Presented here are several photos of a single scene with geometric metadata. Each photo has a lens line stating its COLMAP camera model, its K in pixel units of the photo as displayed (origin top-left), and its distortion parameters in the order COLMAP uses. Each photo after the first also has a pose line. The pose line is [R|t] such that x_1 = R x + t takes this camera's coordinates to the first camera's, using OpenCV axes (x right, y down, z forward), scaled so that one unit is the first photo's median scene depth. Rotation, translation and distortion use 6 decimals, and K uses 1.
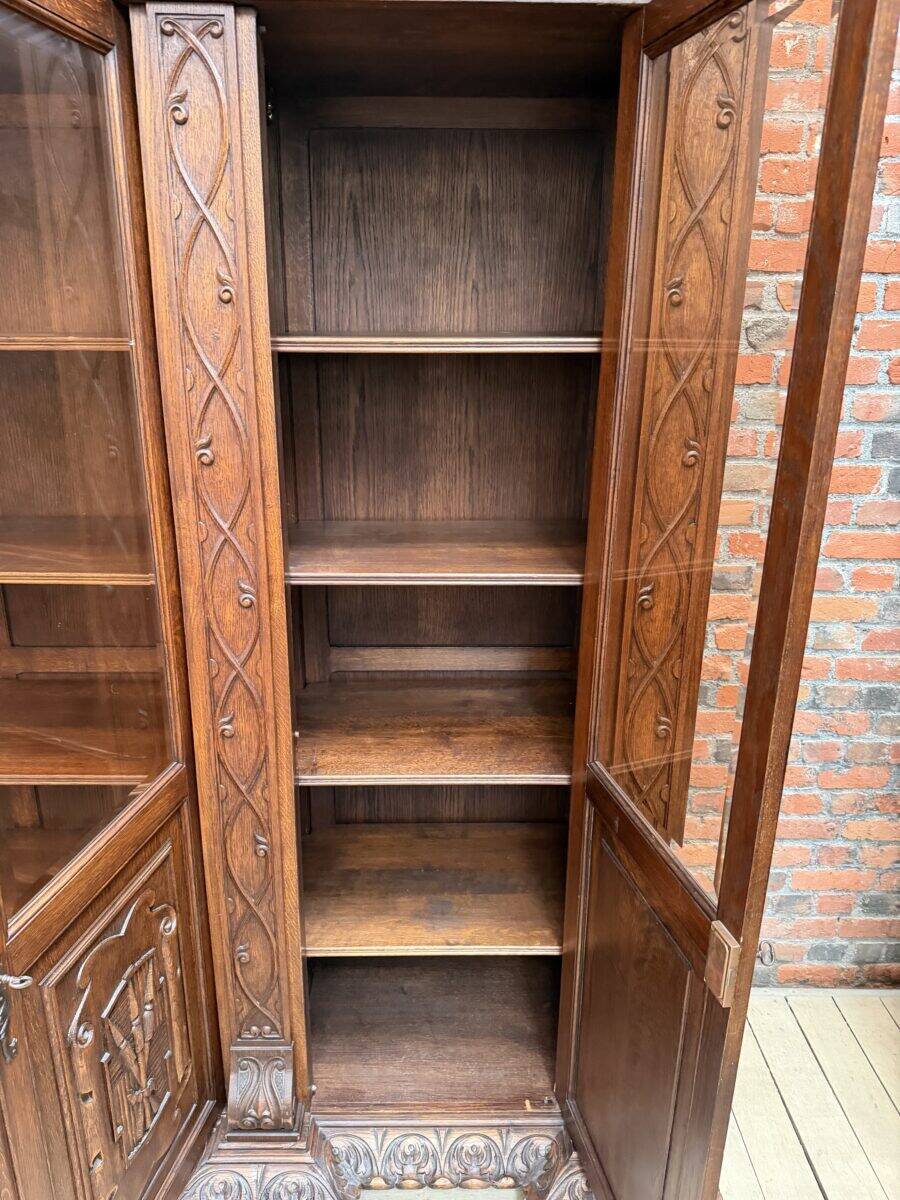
lens RADIAL K [[849.6, 0, 451.9], [0, 849.6, 597.8], [0, 0, 1]] dist [0.028228, -0.035938]
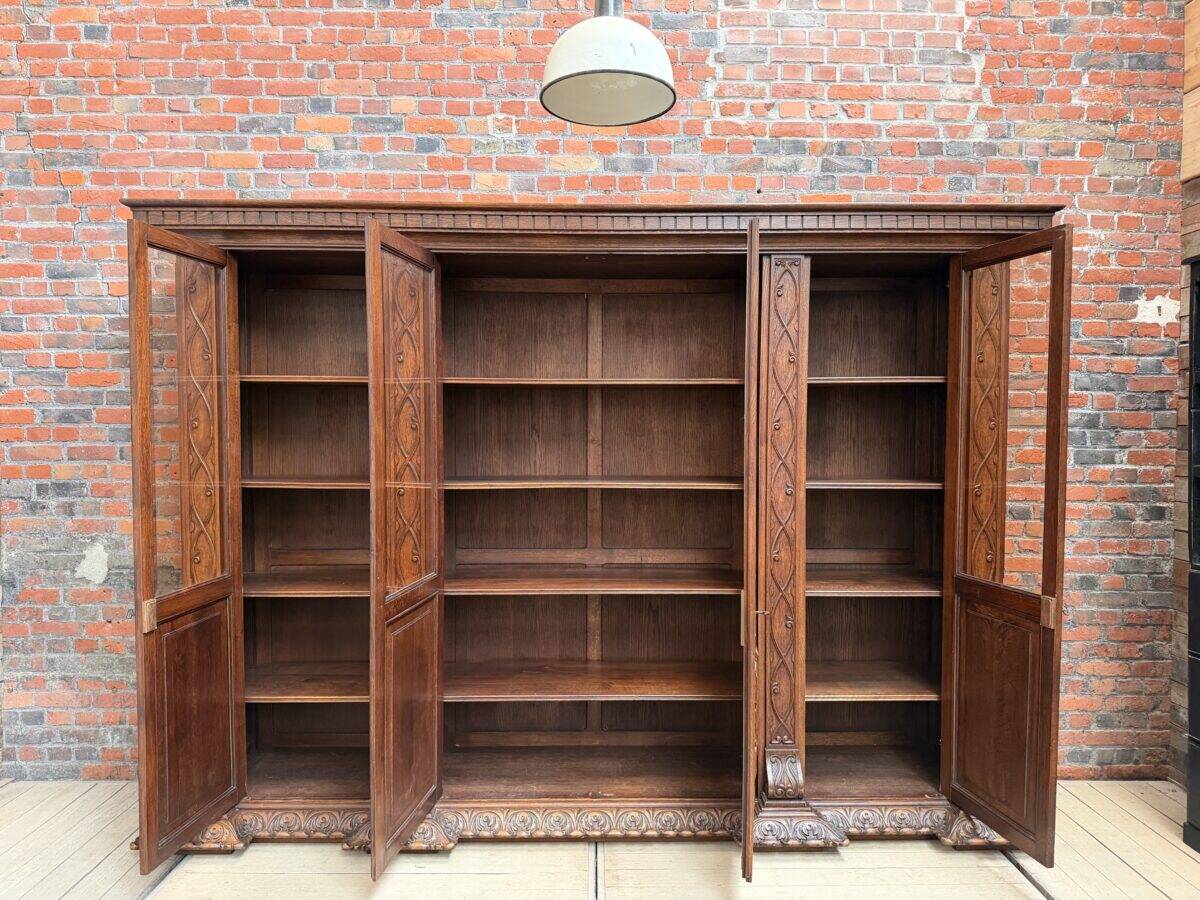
lens RADIAL K [[844.4, 0, 595.4], [0, 844.4, 452.2], [0, 0, 1]] dist [0.016106, -0.018498]
pose [[0.999954, -0.008051, -0.005143, -0.607412], [0.006334, 0.961718, -0.273967, 0.407672], [0.007152, 0.273922, 0.961725, -0.915183]]
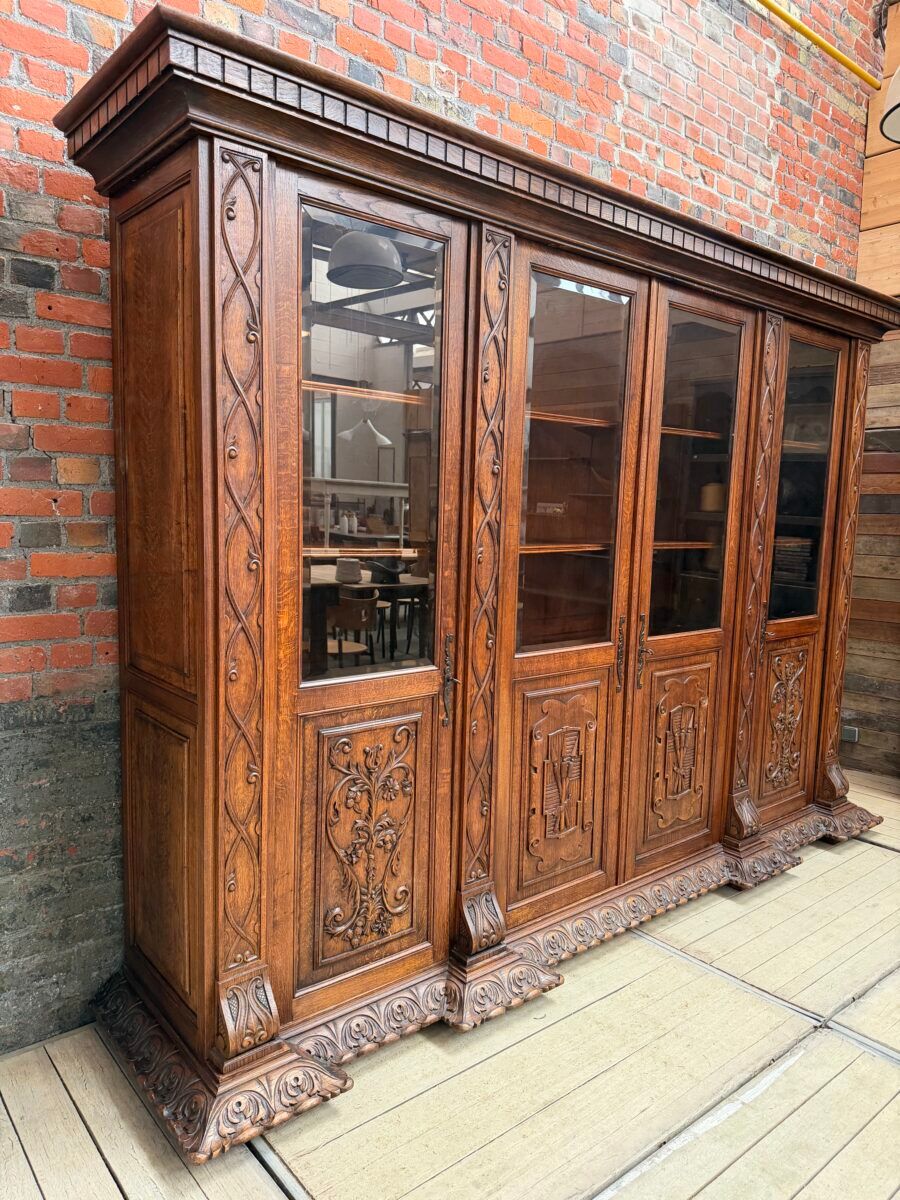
lens RADIAL K [[844.5, 0, 441.5], [0, 844.5, 606.5], [0, 0, 1]] dist [0.065200, -0.084764]
pose [[0.781045, -0.064530, 0.621132, -1.920676], [0.177384, 0.976602, -0.121591, 0.227559], [-0.598752, 0.205147, 0.774216, -0.173472]]
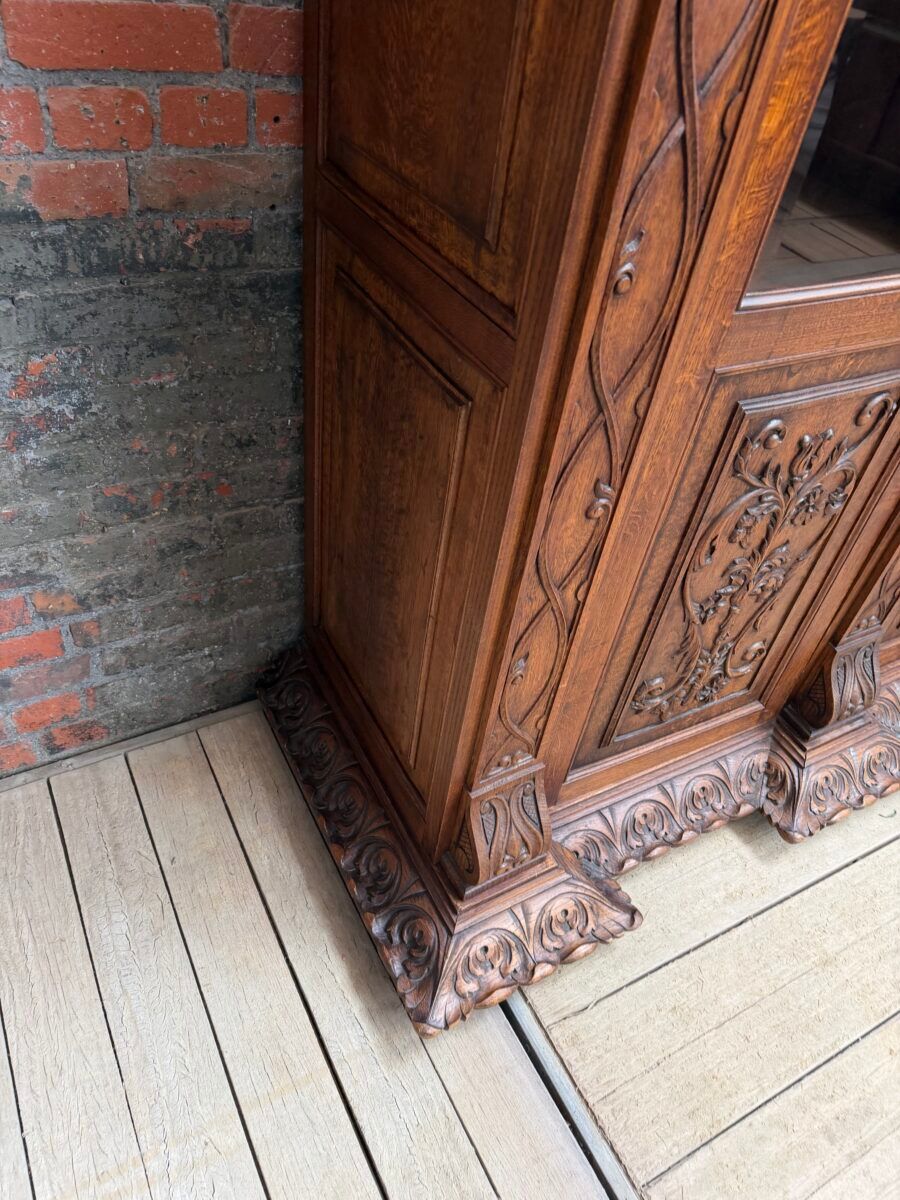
lens RADIAL K [[843.4, 0, 450.1], [0, 843.4, 597.6], [0, 0, 1]] dist [0.022012, -0.025331]
pose [[0.877587, -0.244161, 0.412586, -1.732429], [0.041894, 0.896361, 0.441341, 0.088570], [-0.477584, -0.370030, 0.796863, 0.514100]]
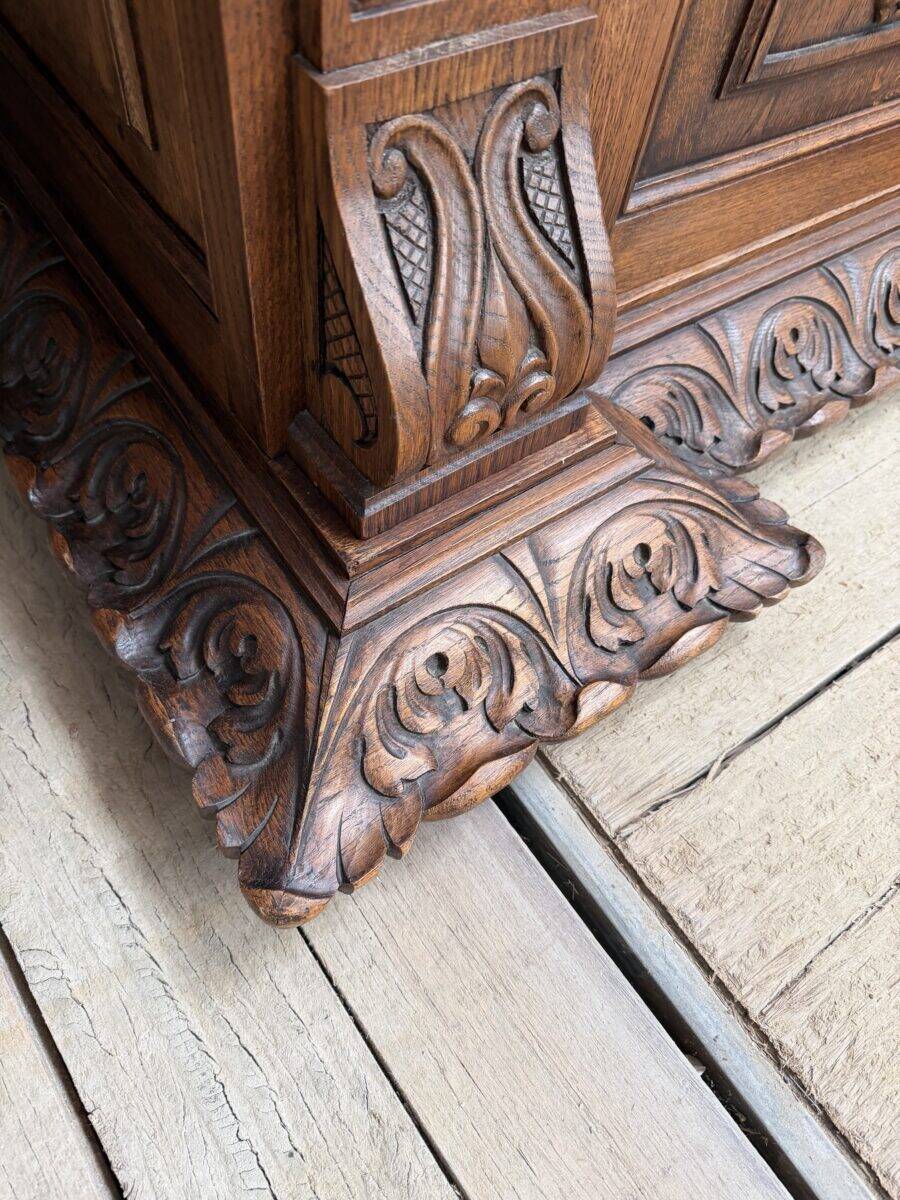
lens RADIAL K [[863.9, 0, 453.8], [0, 863.9, 603.7], [0, 0, 1]] dist [0.090008, -0.028994]
pose [[0.812600, -0.440954, 0.381104, -1.571193], [0.080615, 0.732648, 0.675817, 0.484488], [-0.577219, -0.518446, 0.630897, 0.803533]]
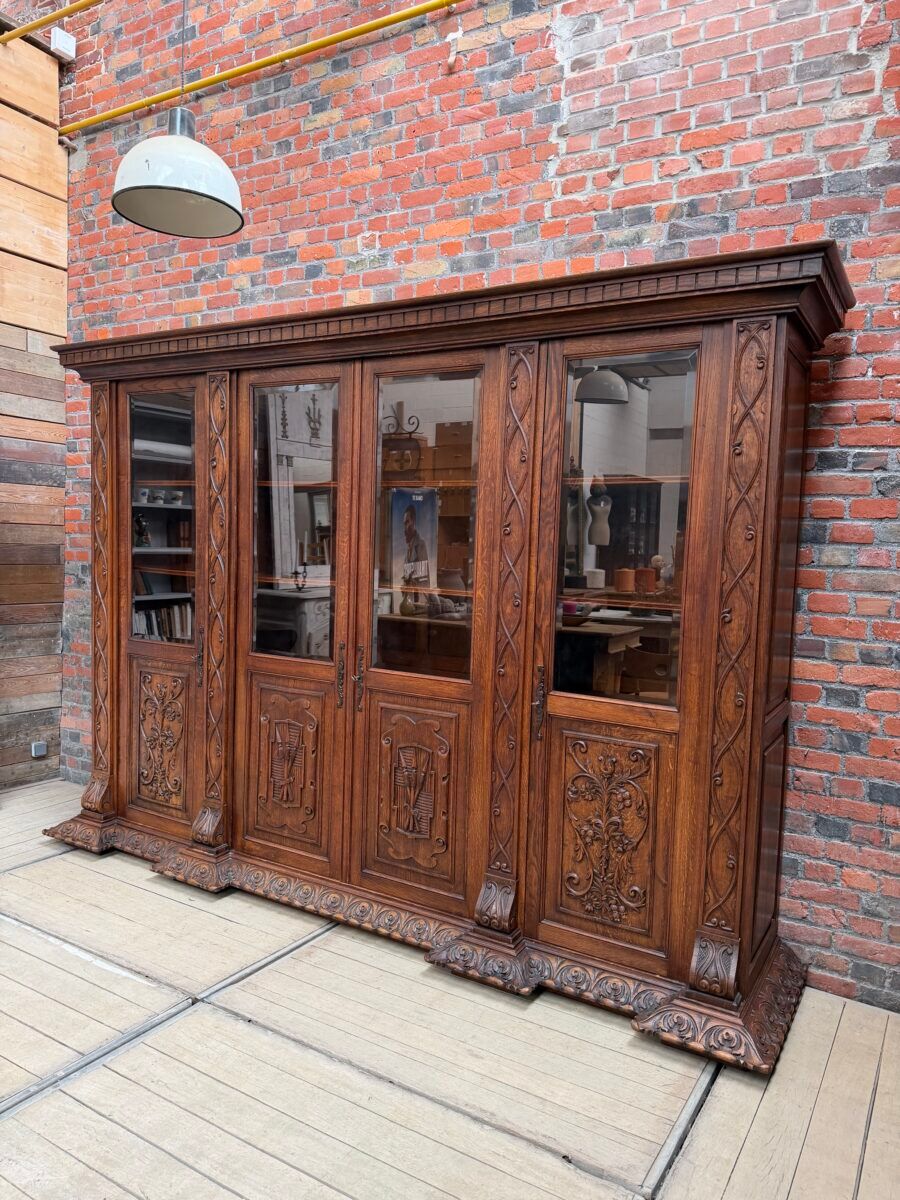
lens RADIAL K [[843.4, 0, 450.1], [0, 843.4, 597.6], [0, 0, 1]] dist [0.022012, -0.025331]
pose [[0.851289, 0.054425, -0.521867, 0.539345], [-0.186334, 0.961134, -0.203719, 0.351221], [0.490497, 0.270665, 0.828344, -0.594052]]
